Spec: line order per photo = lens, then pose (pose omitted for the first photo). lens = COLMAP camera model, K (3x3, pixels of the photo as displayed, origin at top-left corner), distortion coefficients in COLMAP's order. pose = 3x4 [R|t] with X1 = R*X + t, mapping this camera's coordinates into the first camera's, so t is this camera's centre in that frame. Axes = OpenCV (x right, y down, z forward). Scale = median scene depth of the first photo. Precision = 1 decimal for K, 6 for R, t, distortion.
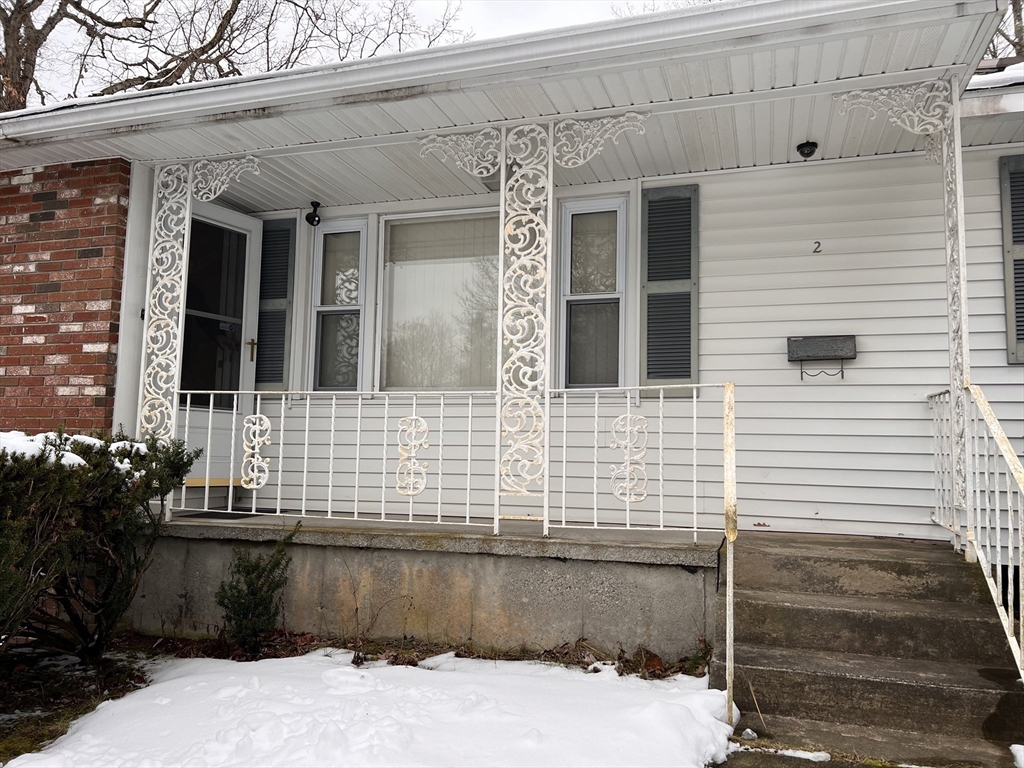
lens RADIAL K [[769.3, 0, 512.0], [0, 769.3, 384.0], [0, 0, 1]] dist [0.024869, -0.006391]
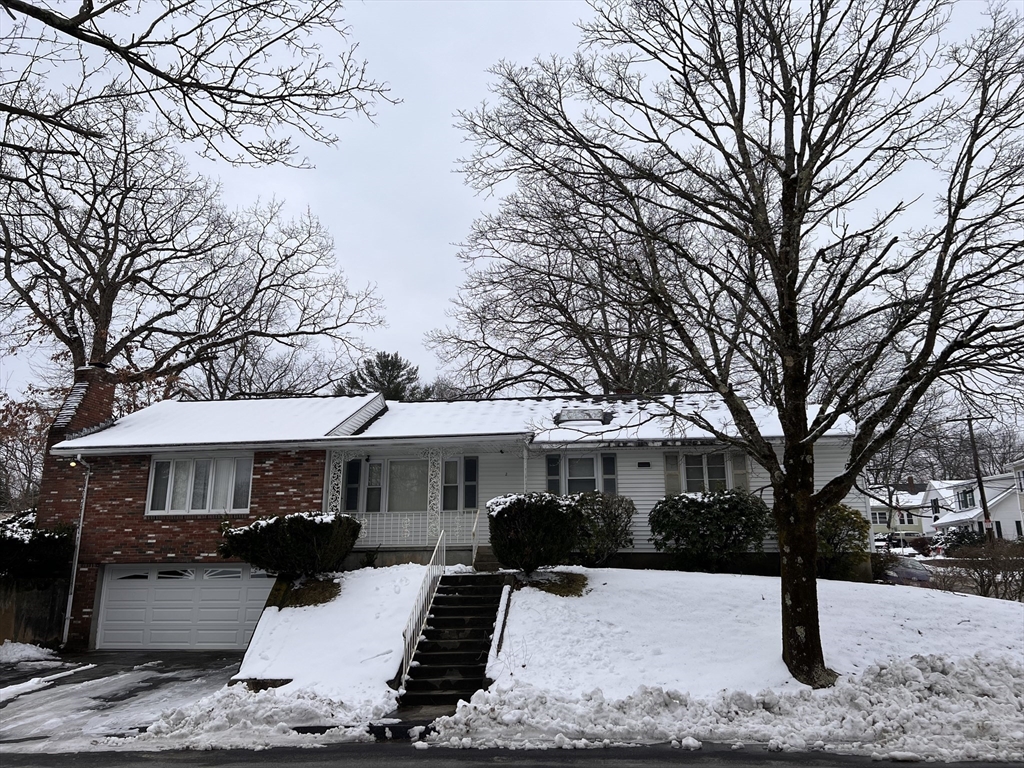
lens RADIAL K [[769.3, 0, 512.0], [0, 769.3, 384.0], [0, 0, 1]] dist [0.024869, -0.006391]
pose [[0.983973, 0.017352, 0.177470, -0.279043], [0.008006, 0.989952, -0.141179, -0.072786], [-0.178137, 0.140337, 0.973947, -2.806564]]
